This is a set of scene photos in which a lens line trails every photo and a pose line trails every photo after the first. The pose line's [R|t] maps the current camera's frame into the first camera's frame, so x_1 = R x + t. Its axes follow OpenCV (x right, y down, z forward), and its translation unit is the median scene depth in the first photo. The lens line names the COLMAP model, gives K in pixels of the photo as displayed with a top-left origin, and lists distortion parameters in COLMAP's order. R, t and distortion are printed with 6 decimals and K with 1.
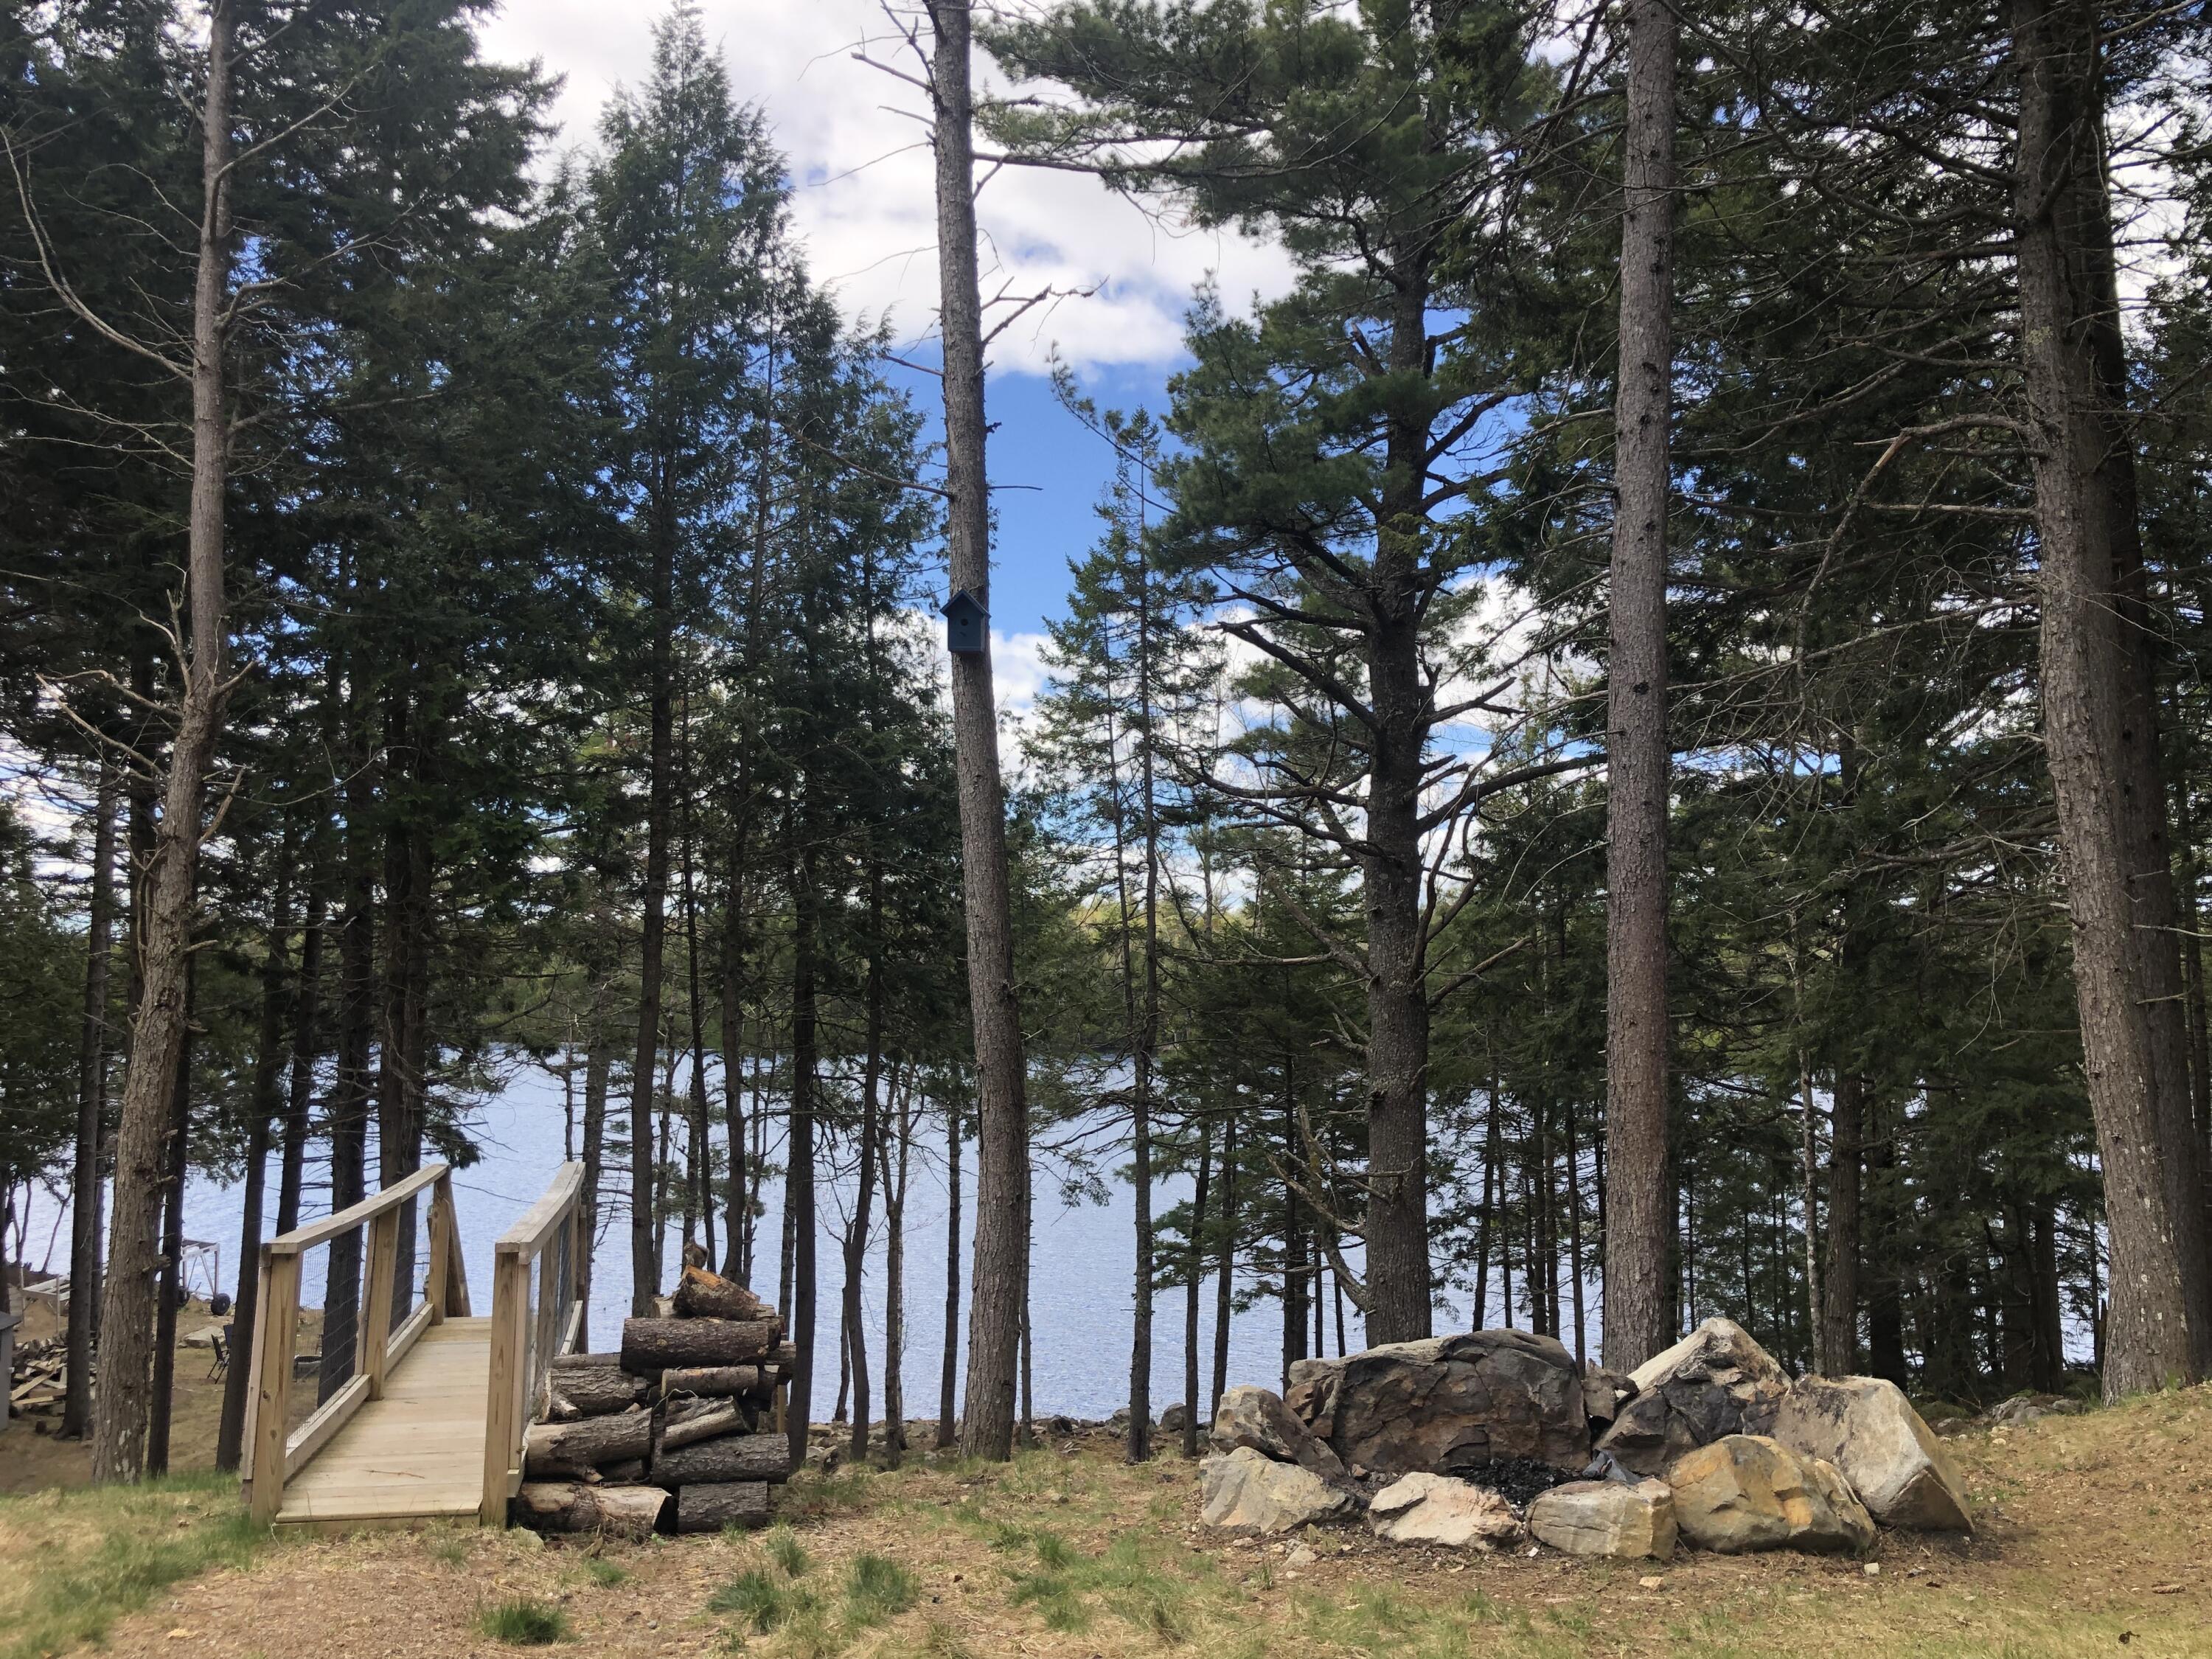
lens RADIAL K [[1837.6, 0, 1113.3], [0, 1837.6, 830.6], [0, 0, 1]] dist [0.002287, 0.004642]
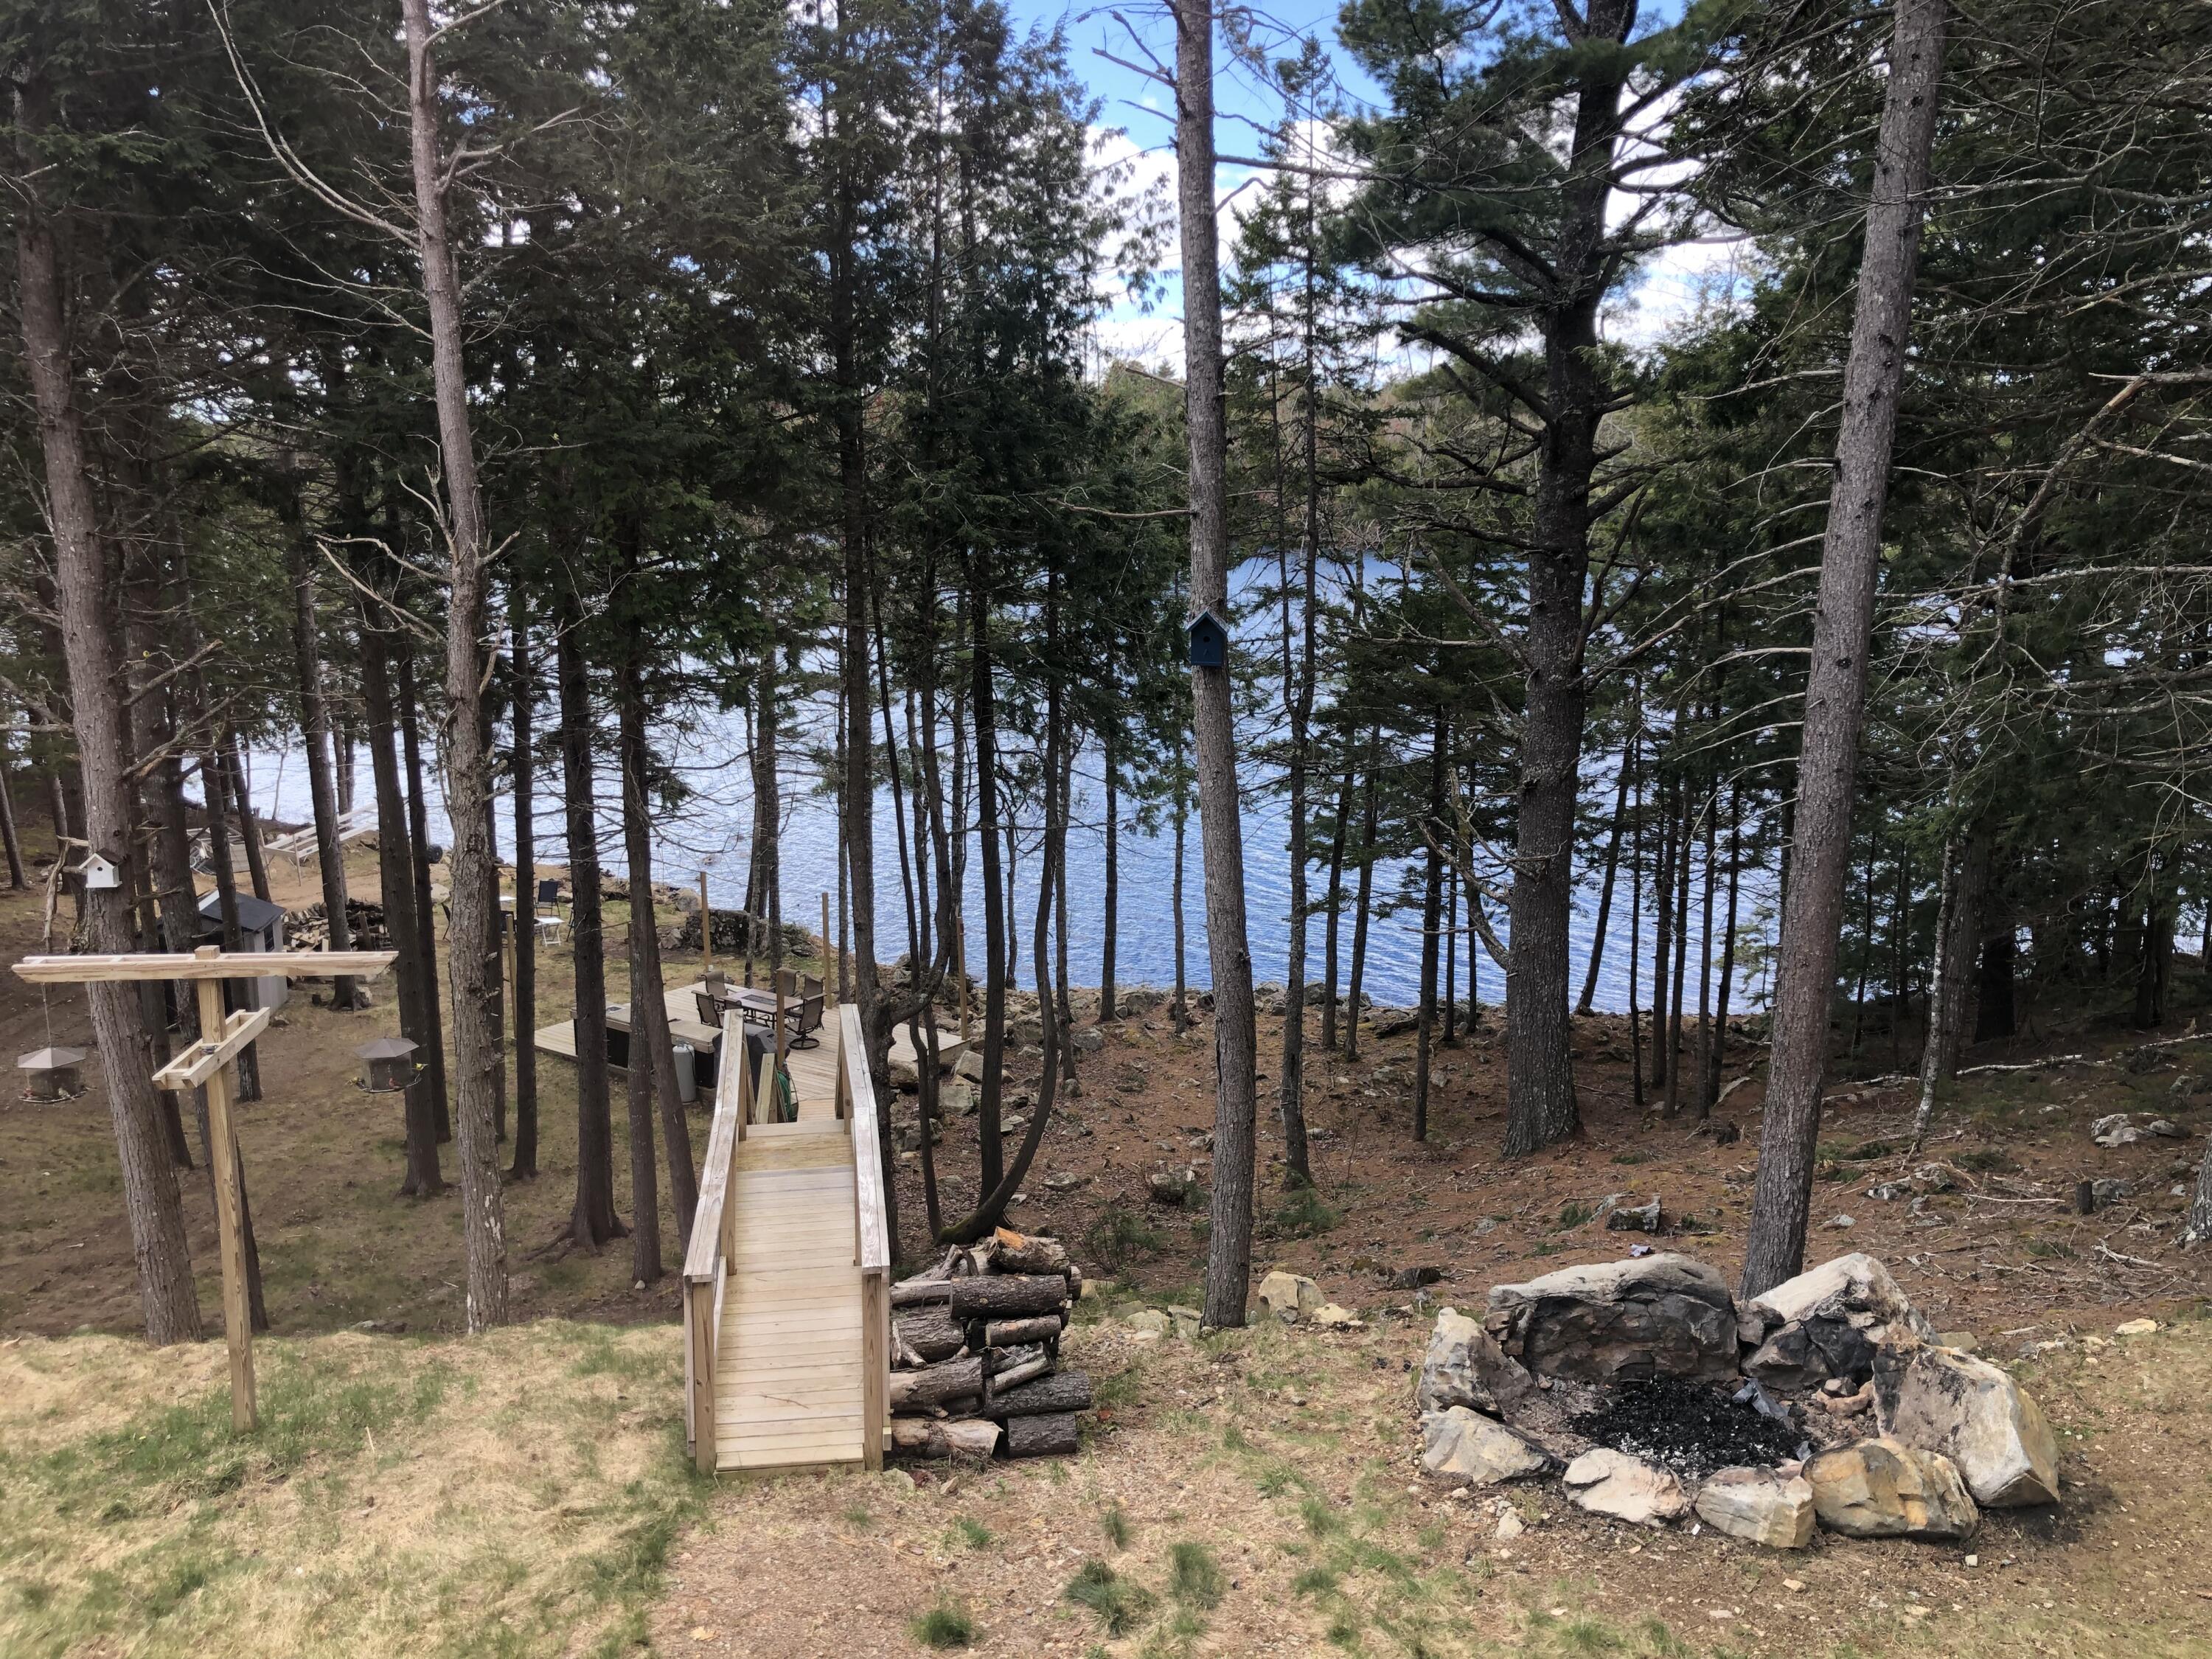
lens RADIAL K [[1837.6, 0, 1096.8], [0, 1837.6, 836.4], [0, 0, 1]] dist [0.002287, 0.004642]
pose [[0.997543, 0.006226, -0.069783, -0.080431], [0.014705, 0.955248, 0.295439, -0.364605], [0.068499, -0.295740, 0.952810, -0.076738]]
